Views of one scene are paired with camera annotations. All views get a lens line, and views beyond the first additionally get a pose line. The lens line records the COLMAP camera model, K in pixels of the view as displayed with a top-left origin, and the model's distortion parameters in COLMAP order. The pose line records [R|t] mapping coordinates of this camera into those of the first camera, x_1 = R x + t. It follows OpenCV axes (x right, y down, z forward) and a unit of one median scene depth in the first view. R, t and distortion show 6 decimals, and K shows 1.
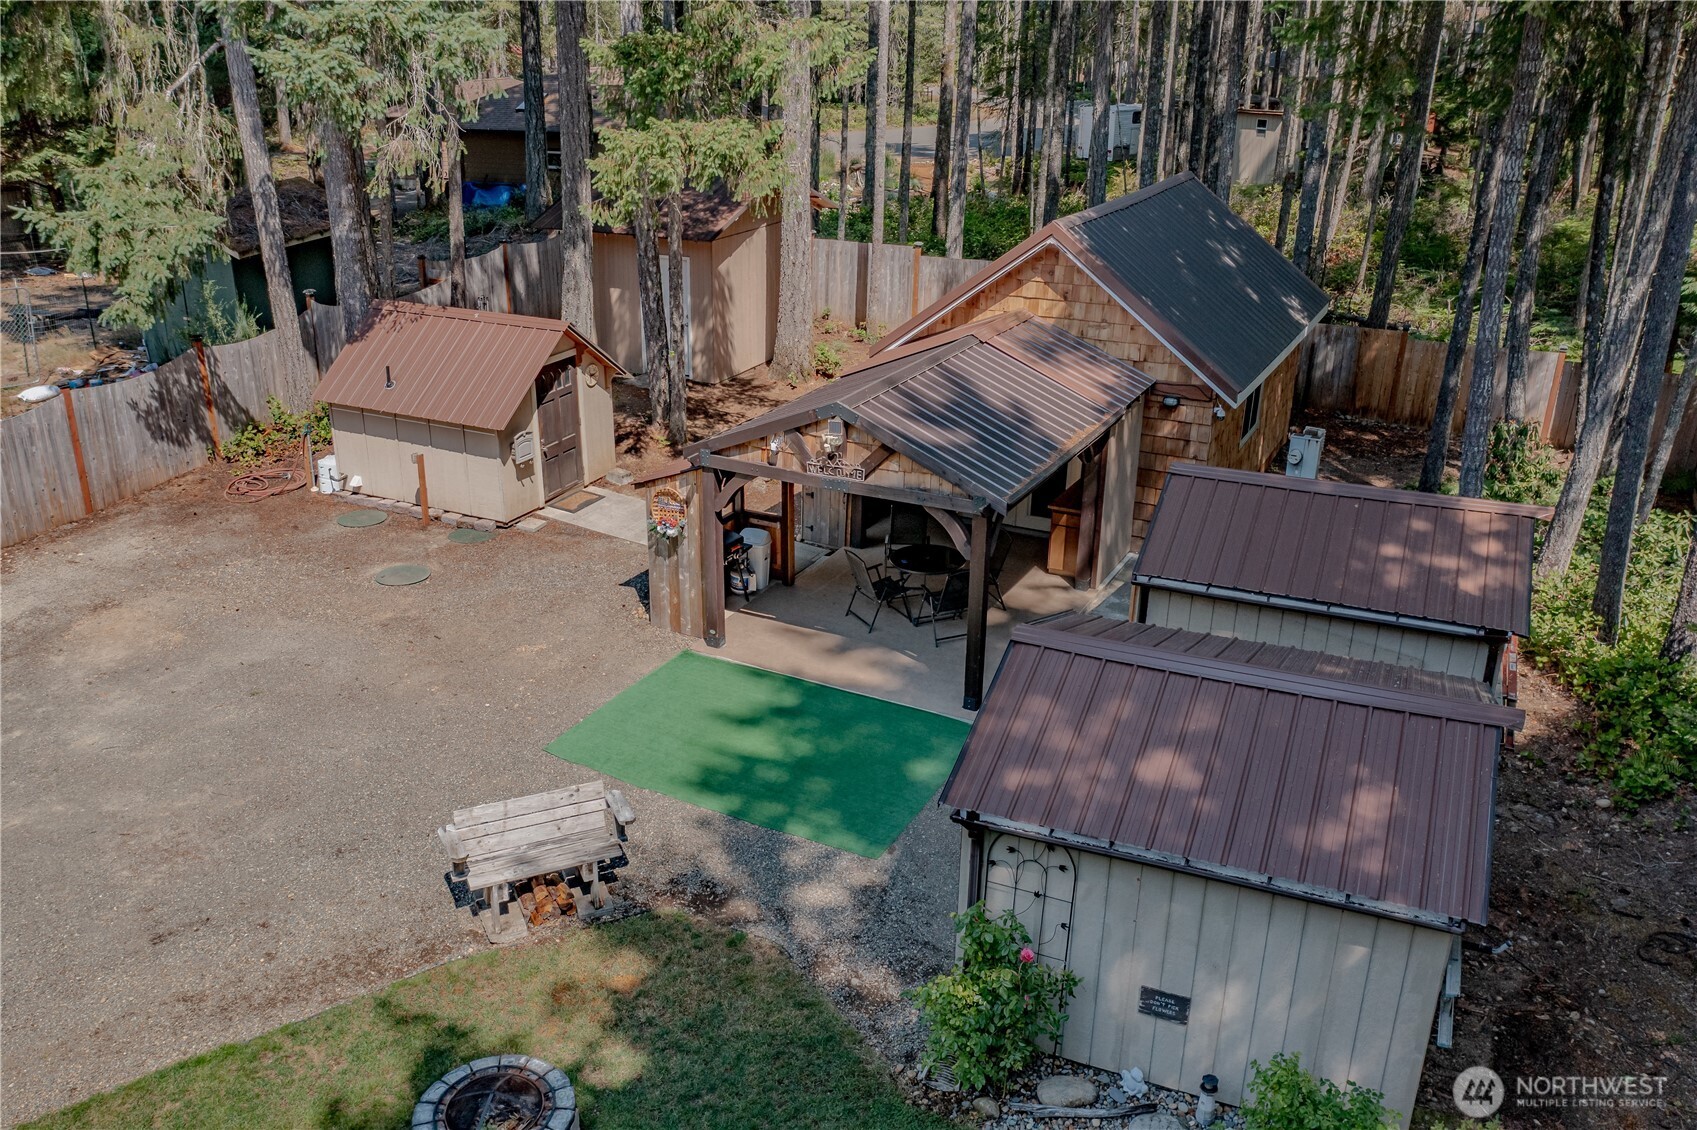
lens RADIAL K [[1317.7, 0, 860.8], [0, 1317.7, 562.2], [0, 0, 1]] dist [-0.045921, 0.021722]
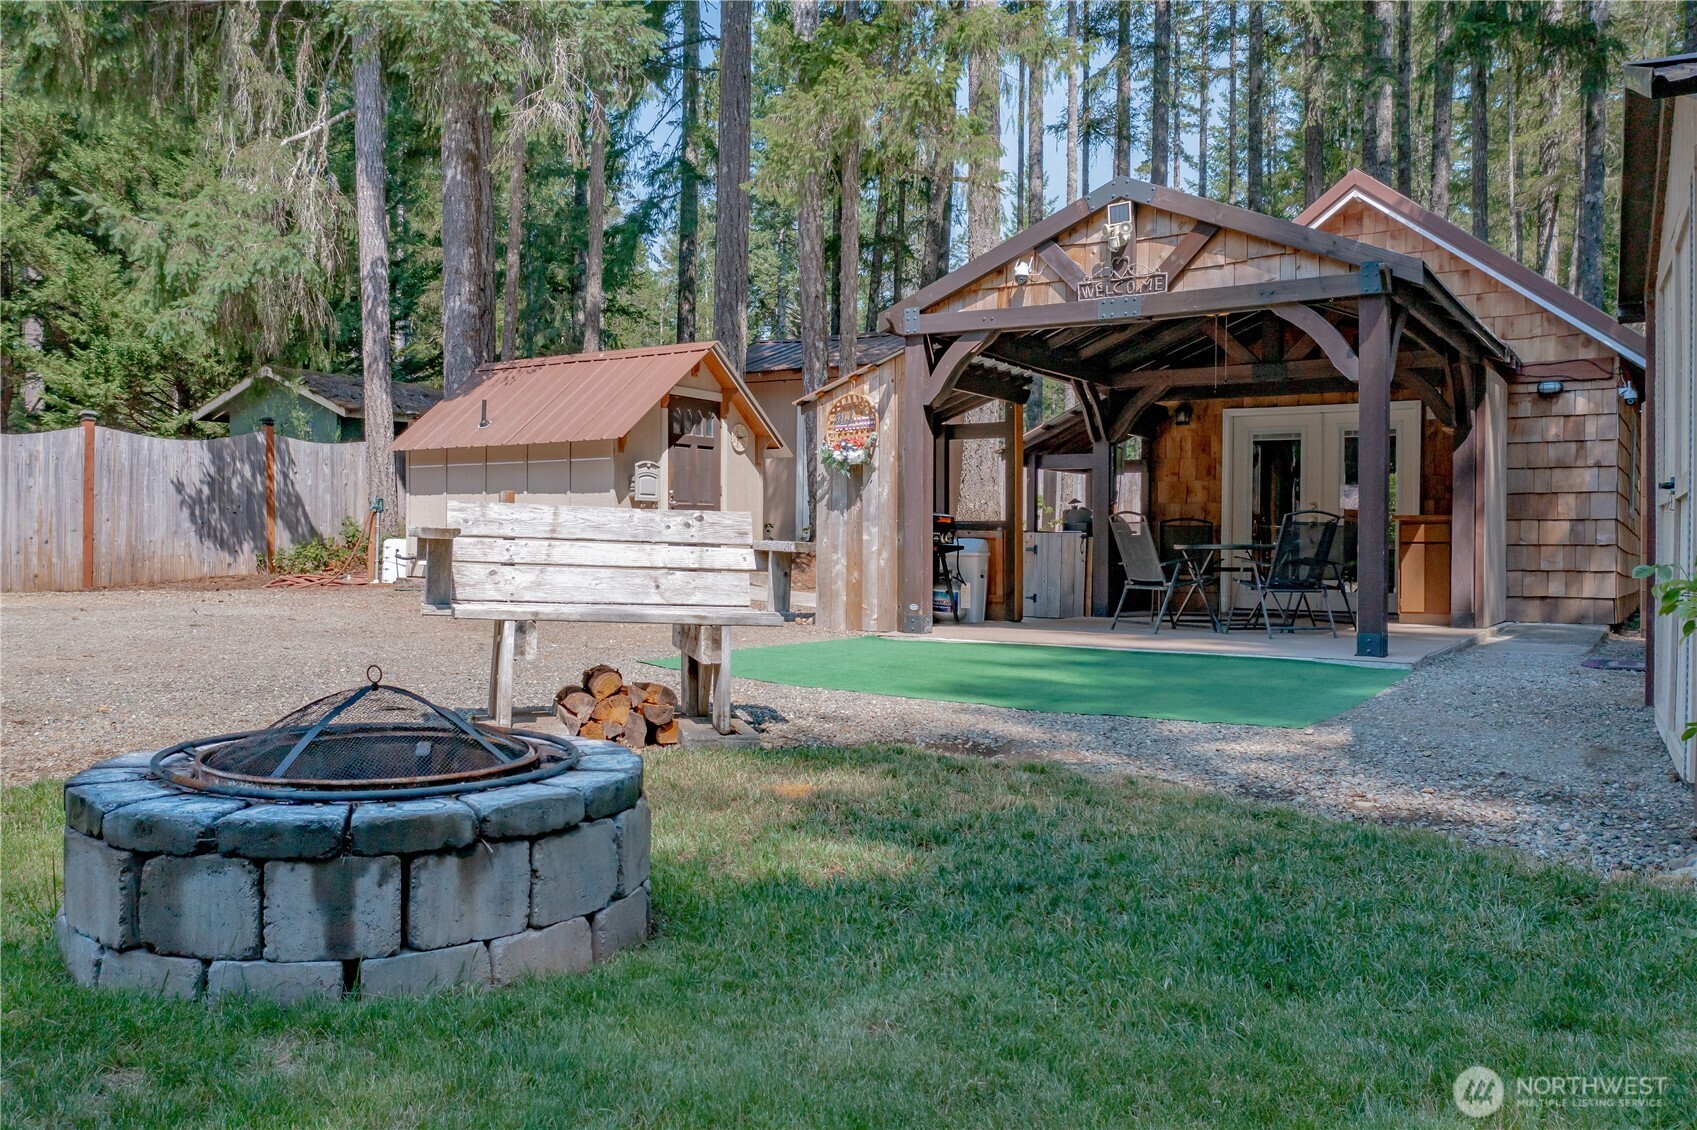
lens RADIAL K [[1317.7, 0, 831.4], [0, 1317.7, 565.0], [0, 0, 1]] dist [-0.045921, 0.021722]
pose [[0.993400, -0.010289, -0.114236, -0.066517], [-0.031822, 0.932147, -0.360679, 0.223600], [0.110196, 0.361934, 0.925668, 0.332806]]
